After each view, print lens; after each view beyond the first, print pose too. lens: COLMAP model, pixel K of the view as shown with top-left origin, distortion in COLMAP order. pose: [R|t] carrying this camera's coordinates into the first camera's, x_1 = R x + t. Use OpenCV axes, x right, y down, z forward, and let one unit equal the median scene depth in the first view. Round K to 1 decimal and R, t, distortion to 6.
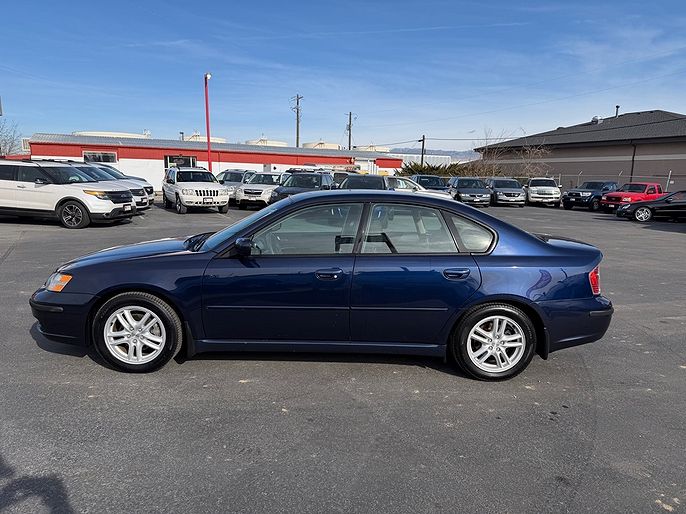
lens RADIAL K [[500.8, 0, 343.0], [0, 500.8, 257.0], [0, 0, 1]] dist [-0.009263, -0.007561]
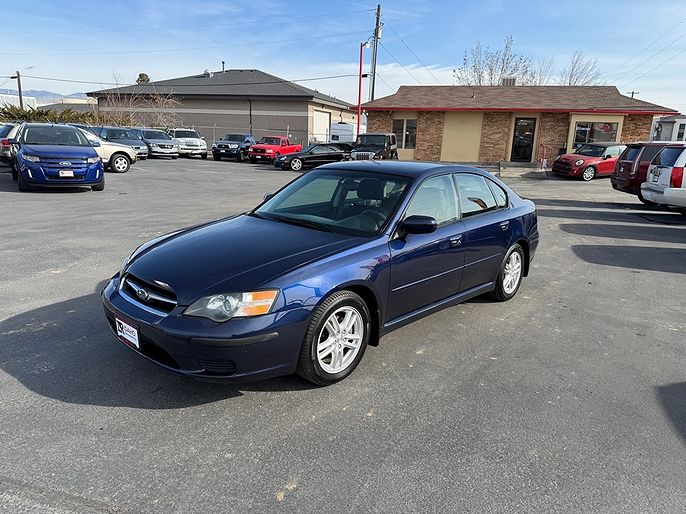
lens RADIAL K [[508.5, 0, 343.0], [0, 508.5, 257.0], [0, 0, 1]] dist [-0.010049, -0.026184]
pose [[0.673536, -0.155218, 0.722673, -0.171250], [0.082350, 0.987374, 0.135321, -0.016659], [-0.734552, -0.031631, 0.677814, 0.068563]]
